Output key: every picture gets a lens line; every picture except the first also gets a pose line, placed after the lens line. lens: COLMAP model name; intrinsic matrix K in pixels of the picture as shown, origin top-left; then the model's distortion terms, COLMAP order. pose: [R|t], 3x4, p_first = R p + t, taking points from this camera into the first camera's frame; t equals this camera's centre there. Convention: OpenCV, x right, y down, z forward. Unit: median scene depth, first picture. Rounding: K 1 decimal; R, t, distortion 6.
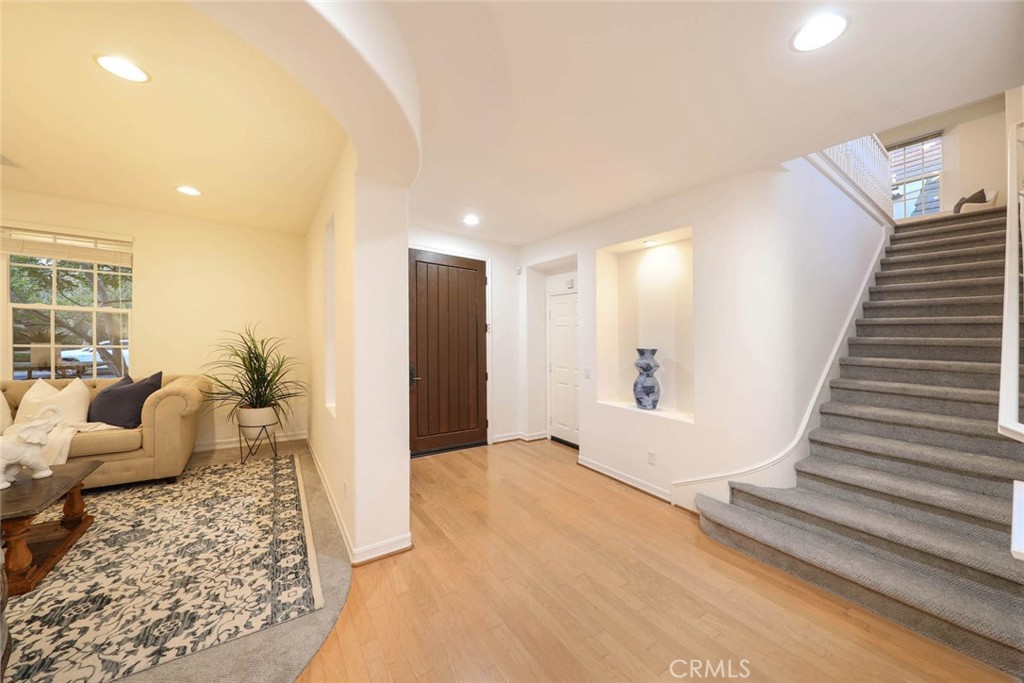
lens RADIAL K [[353.1, 0, 512.5], [0, 353.1, 332.2], [0, 0, 1]] dist [0.000044, -0.000011]
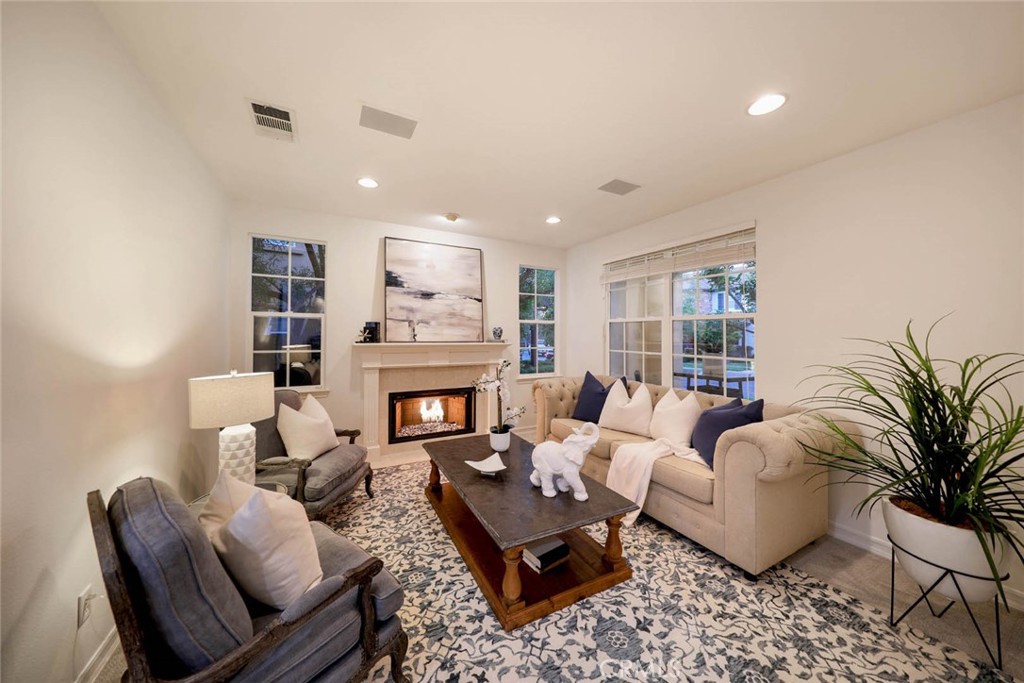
lens RADIAL K [[344.5, 0, 512.0], [0, 344.5, 341.5], [0, 0, 1]] dist [-0.008992, 0.000010]
pose [[-0.125636, -0.012057, -0.992003, -0.307808], [-0.010329, 0.999888, -0.010844, 0.011815], [0.992023, 0.008884, -0.125747, 0.673326]]
